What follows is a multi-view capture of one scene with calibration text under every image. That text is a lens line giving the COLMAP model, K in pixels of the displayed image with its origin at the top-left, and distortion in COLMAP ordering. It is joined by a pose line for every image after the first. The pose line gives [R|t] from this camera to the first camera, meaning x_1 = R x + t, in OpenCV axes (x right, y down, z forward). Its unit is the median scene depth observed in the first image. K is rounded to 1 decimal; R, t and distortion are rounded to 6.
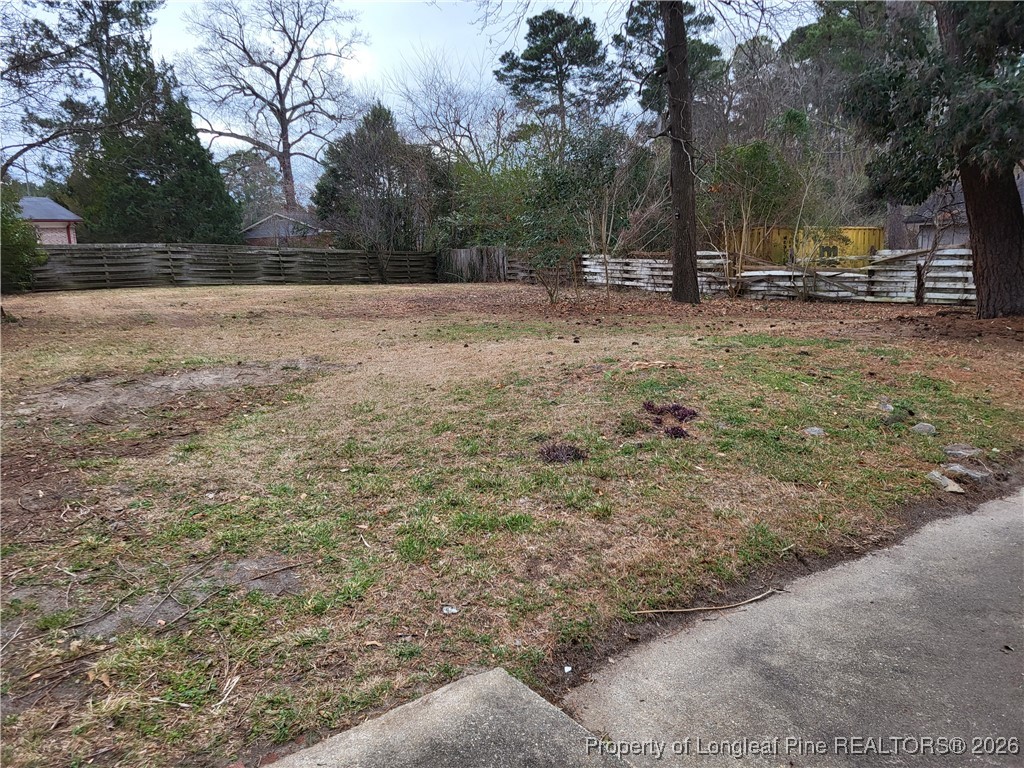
lens RADIAL K [[800.5, 0, 517.5], [0, 800.5, 385.8], [0, 0, 1]] dist [0.051162, -0.018515]
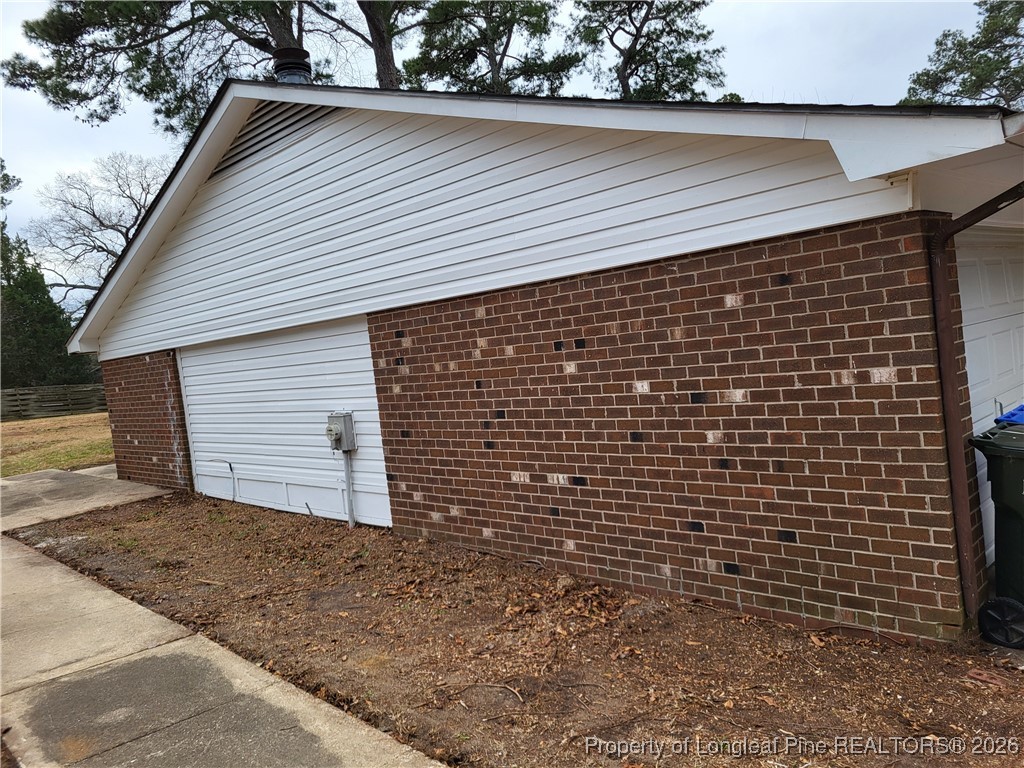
lens RADIAL K [[800.5, 0, 517.5], [0, 800.5, 385.8], [0, 0, 1]] dist [0.051162, -0.018515]
pose [[0.988408, -0.073515, 0.132832, 0.115721], [0.090567, 0.987725, -0.127267, 0.037161], [-0.121845, 0.137822, 0.982934, -0.238142]]
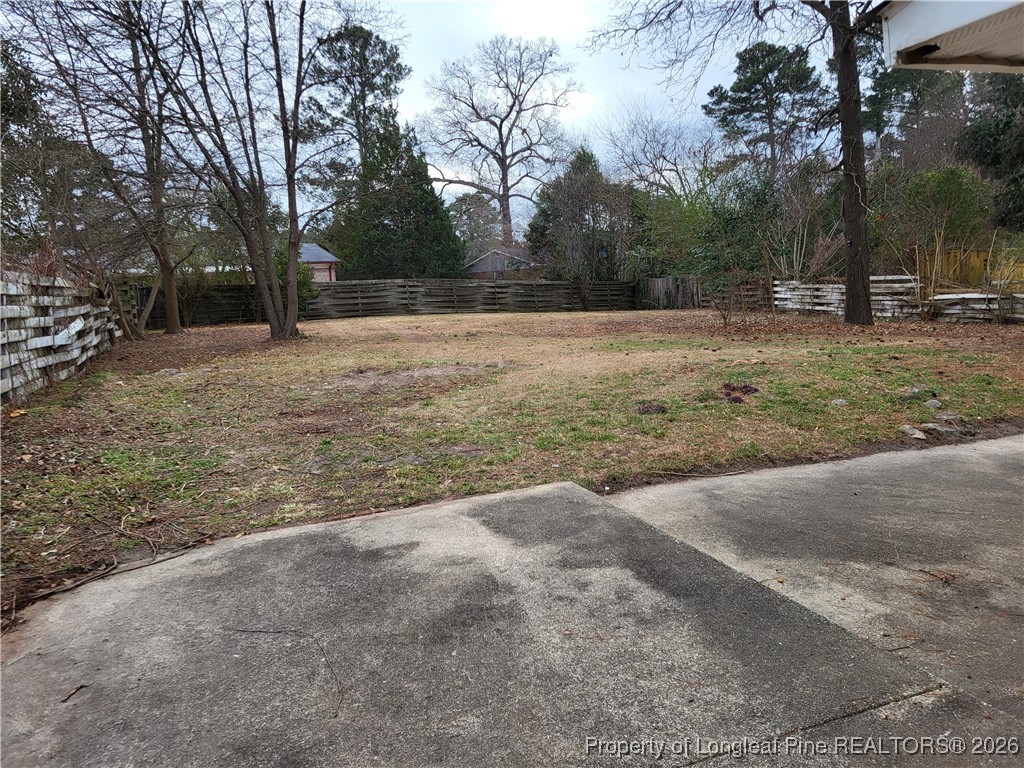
lens RADIAL K [[800.5, 0, 517.5], [0, 800.5, 385.8], [0, 0, 1]] dist [0.051162, -0.018515]
pose [[0.966036, 0.016651, -0.257870, 0.023474], [-0.026123, 0.999102, -0.033350, 0.011315], [0.257083, 0.038953, 0.965604, -0.064587]]
